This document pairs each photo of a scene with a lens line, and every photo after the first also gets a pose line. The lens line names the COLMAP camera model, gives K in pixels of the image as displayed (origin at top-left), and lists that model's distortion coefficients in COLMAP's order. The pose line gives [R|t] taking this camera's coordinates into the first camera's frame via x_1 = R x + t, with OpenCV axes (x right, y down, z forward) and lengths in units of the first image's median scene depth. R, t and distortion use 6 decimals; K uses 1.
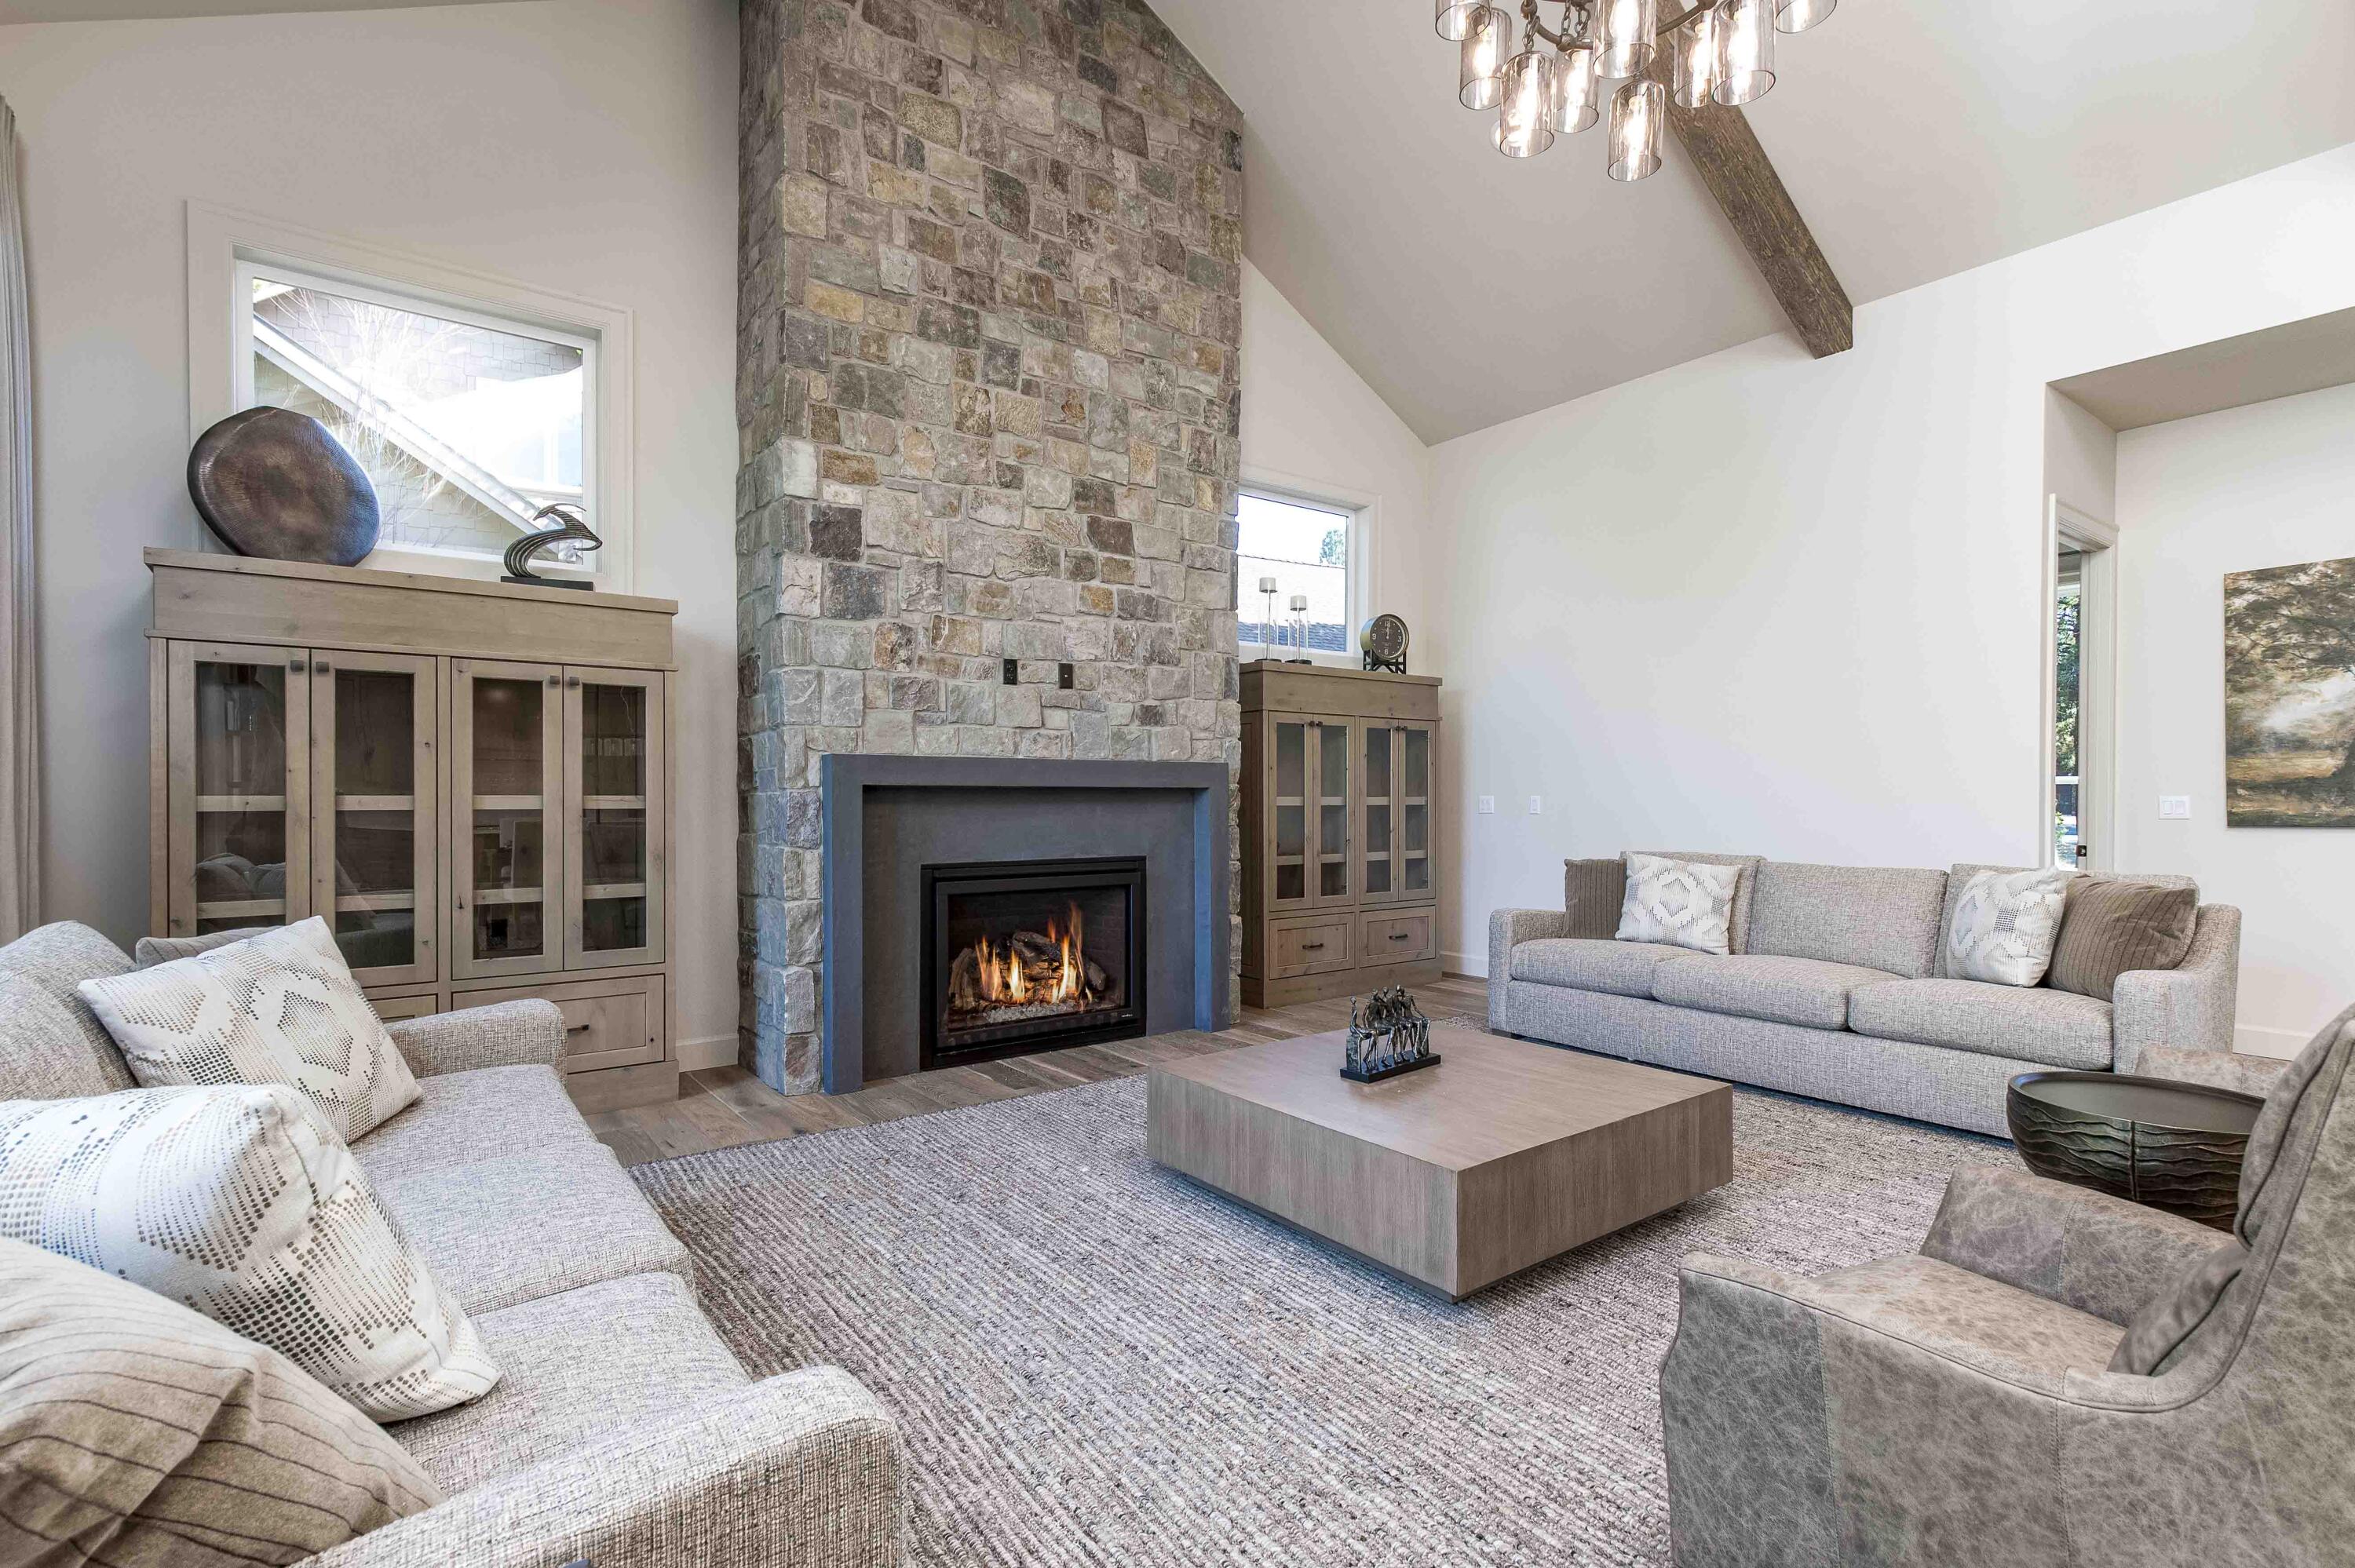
lens RADIAL K [[1110.1, 0, 1231.5], [0, 1110.1, 800.9], [0, 0, 1]] dist [0.003729, 0.004339]
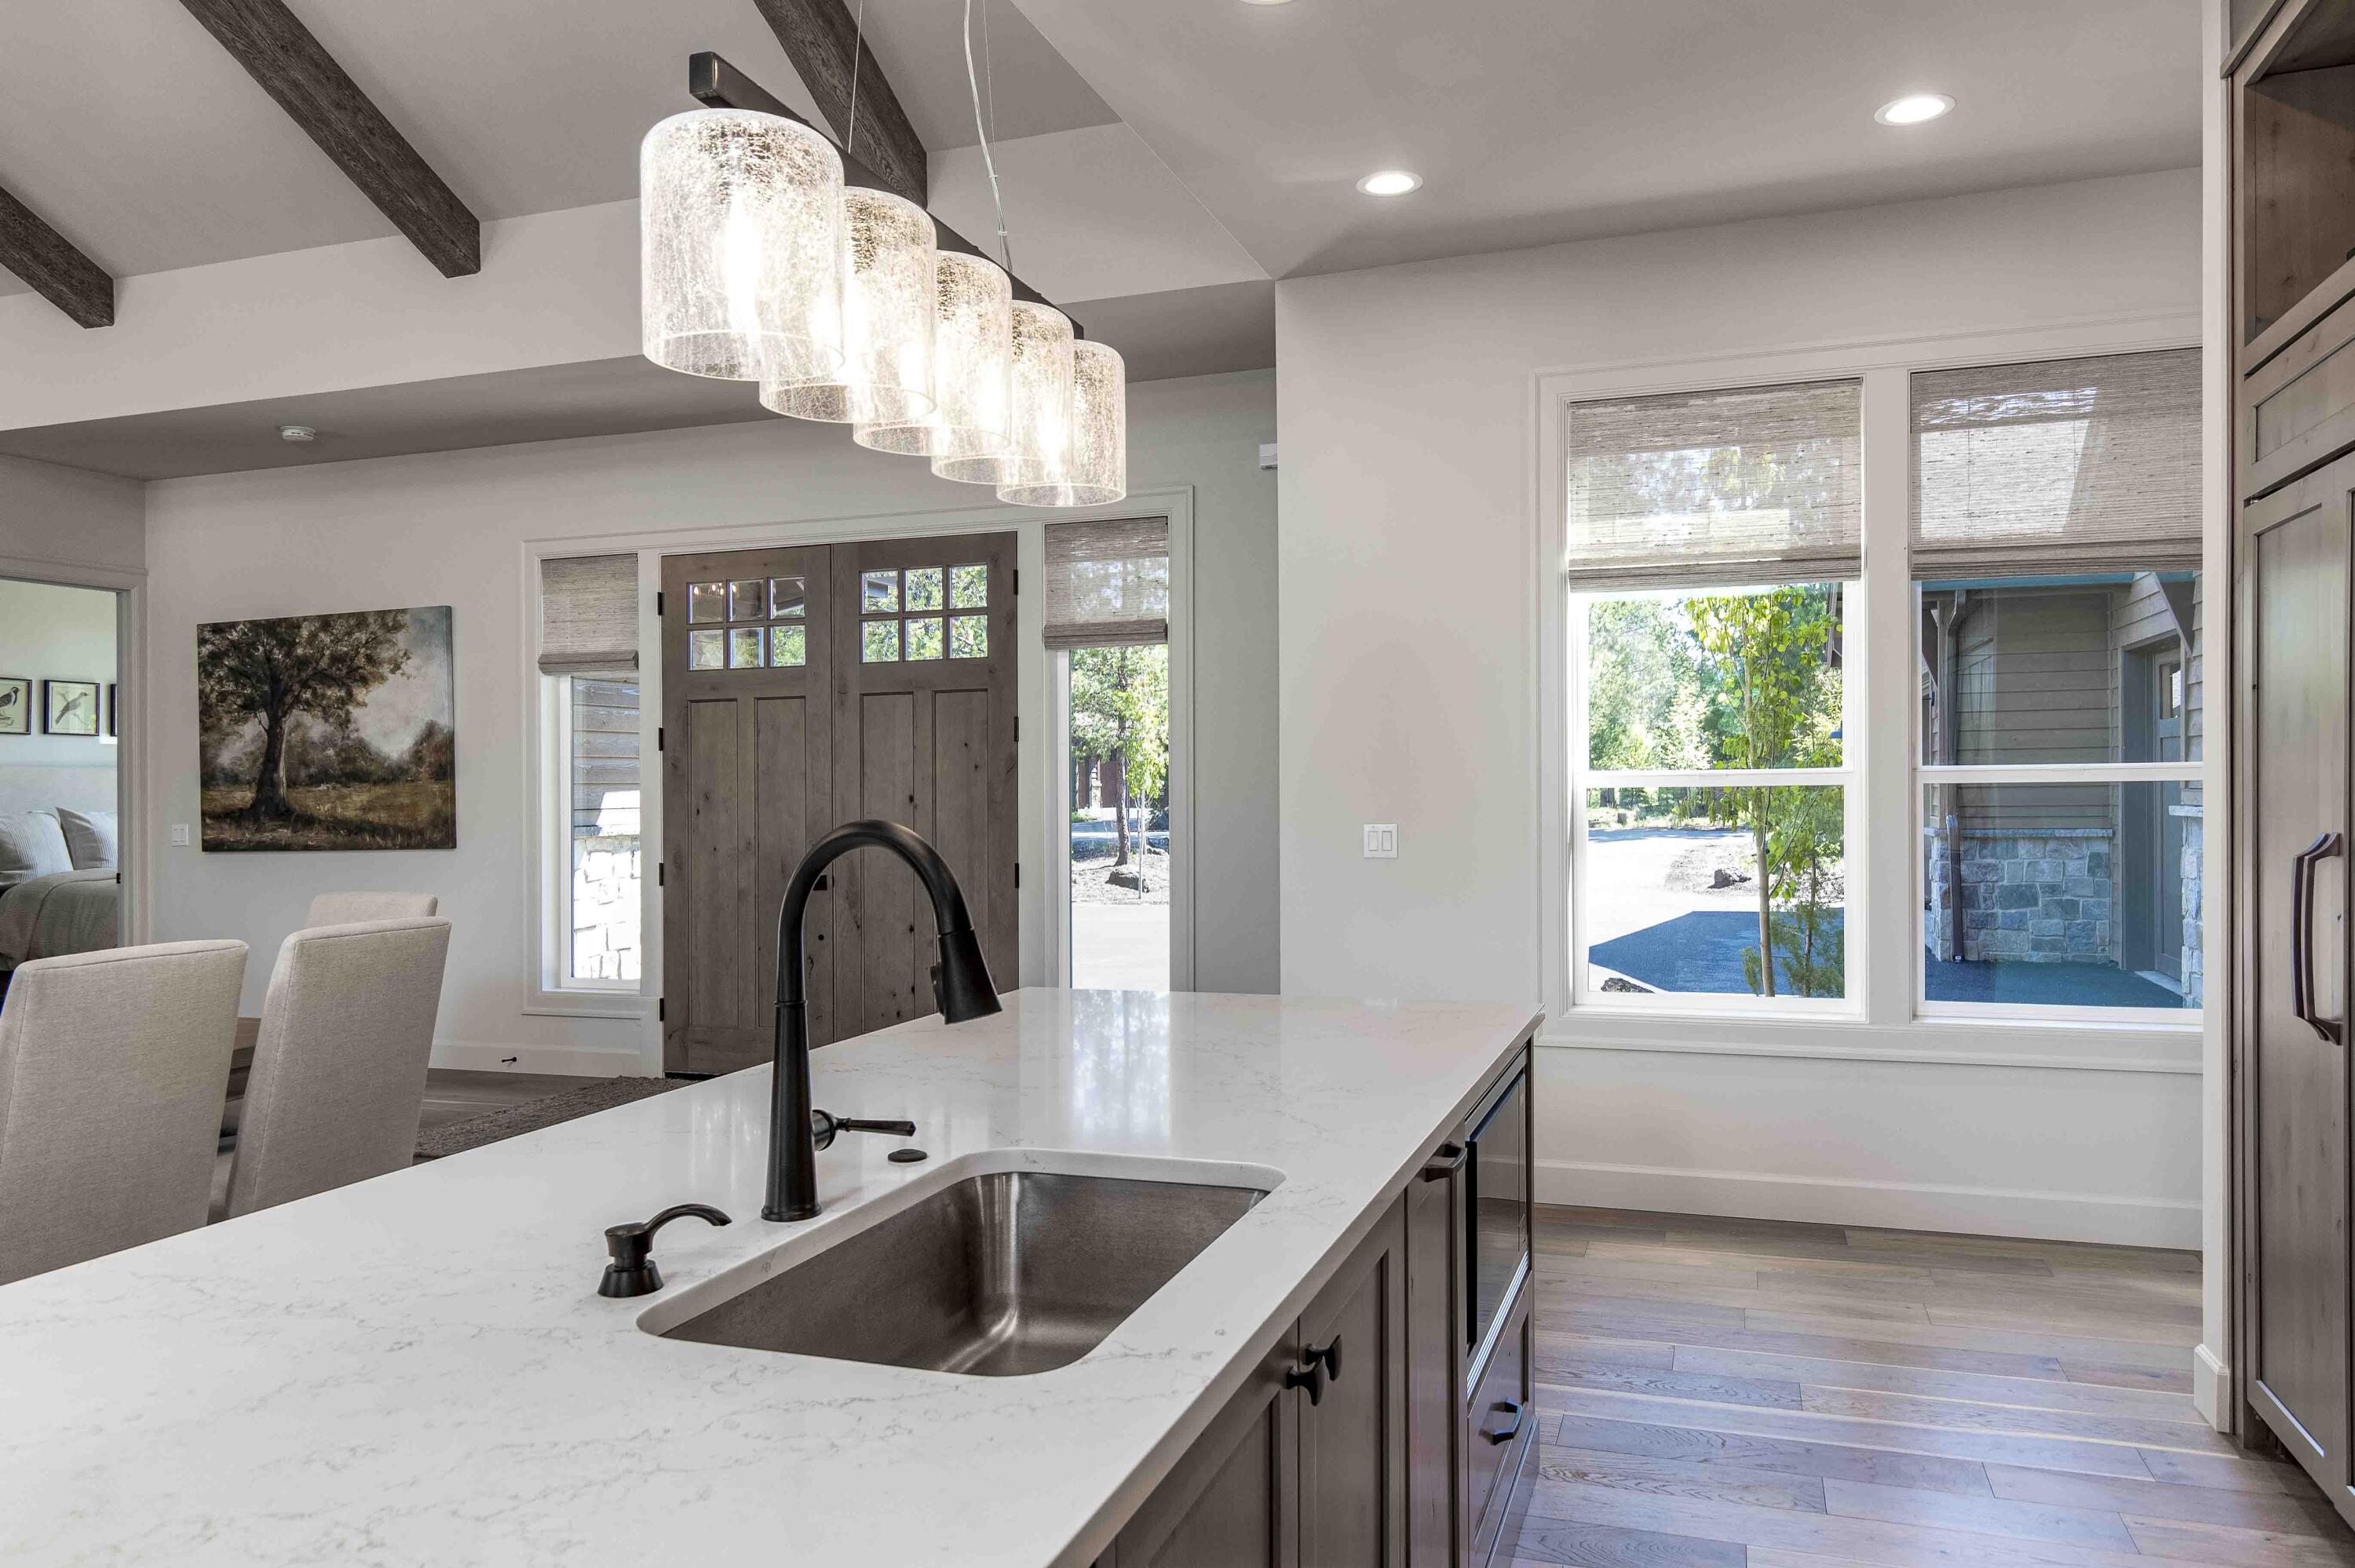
lens RADIAL K [[1630.5, 0, 1171.4], [0, 1630.5, 782.4], [0, 0, 1]] dist [-0.001348, -0.000531]
pose [[0.846044, -0.012754, 0.532961, 0.862772], [0.024794, 0.999573, -0.015440, 0.002139], [-0.532537, 0.026277, 0.845999, -0.897020]]
